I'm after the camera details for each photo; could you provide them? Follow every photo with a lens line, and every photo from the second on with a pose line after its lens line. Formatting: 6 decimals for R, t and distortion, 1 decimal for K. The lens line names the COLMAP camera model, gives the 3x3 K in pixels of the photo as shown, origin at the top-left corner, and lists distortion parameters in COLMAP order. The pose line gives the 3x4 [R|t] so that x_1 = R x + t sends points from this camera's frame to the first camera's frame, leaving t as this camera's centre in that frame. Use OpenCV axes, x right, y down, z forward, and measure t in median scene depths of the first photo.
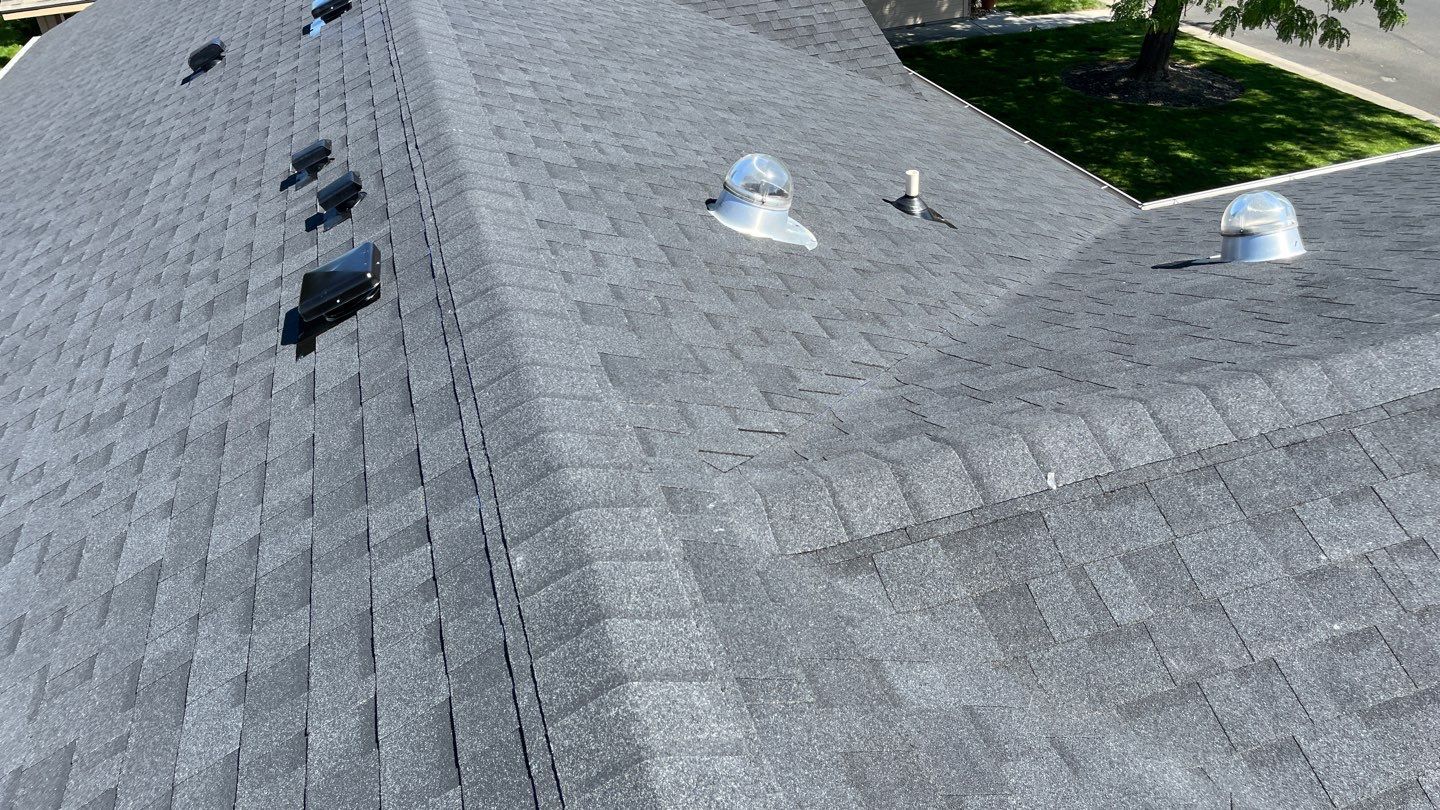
lens RADIAL K [[1066.2, 0, 755.6], [0, 1066.2, 367.3], [0, 0, 1]] dist [0.040389, -0.060042]
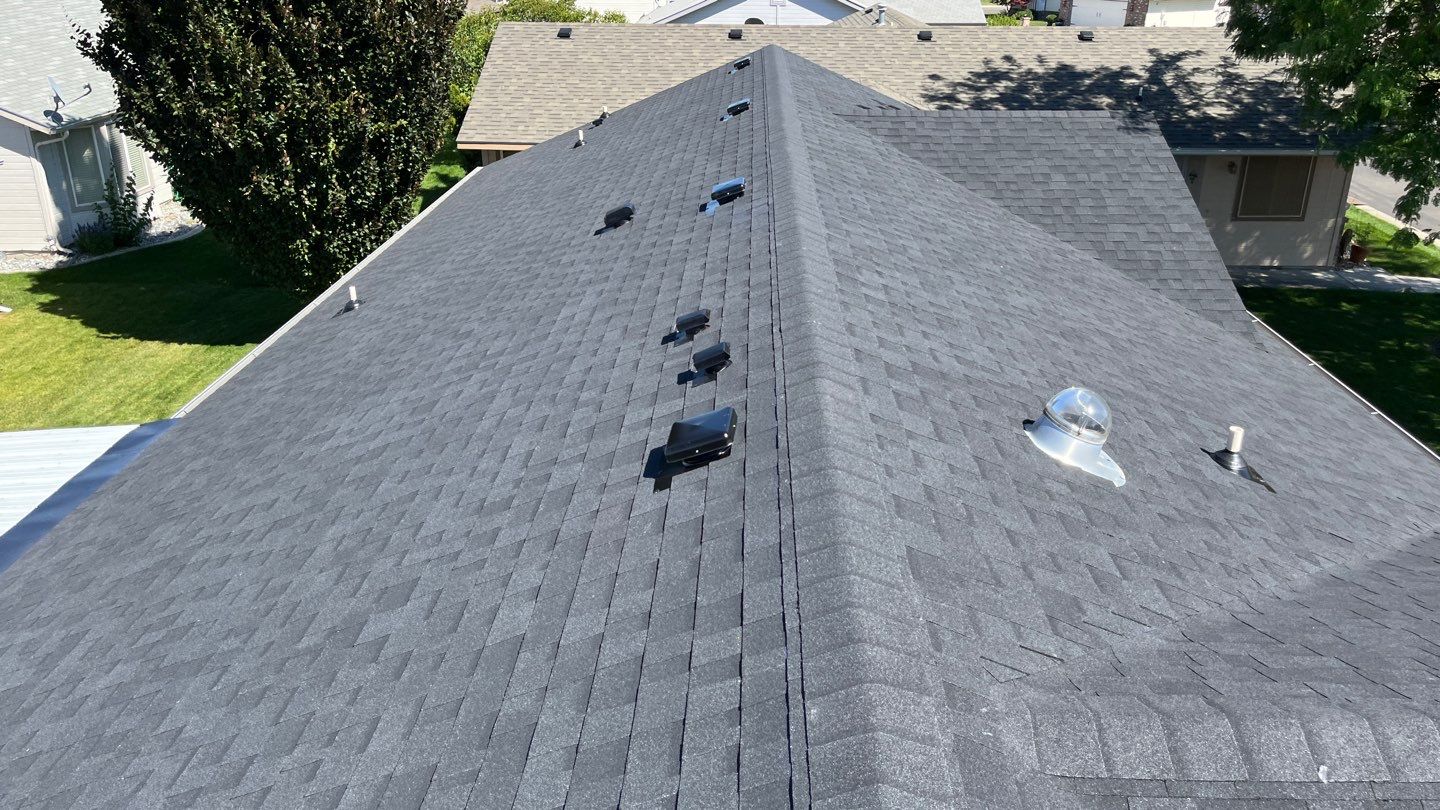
lens RADIAL K [[1066.2, 0, 755.6], [0, 1066.2, 367.3], [0, 0, 1]] dist [0.040389, -0.060042]
pose [[0.943202, 0.176385, -0.281528, -0.009167], [-0.219781, 0.966764, -0.130628, -0.010335], [0.249130, 0.185083, 0.950620, -0.113493]]
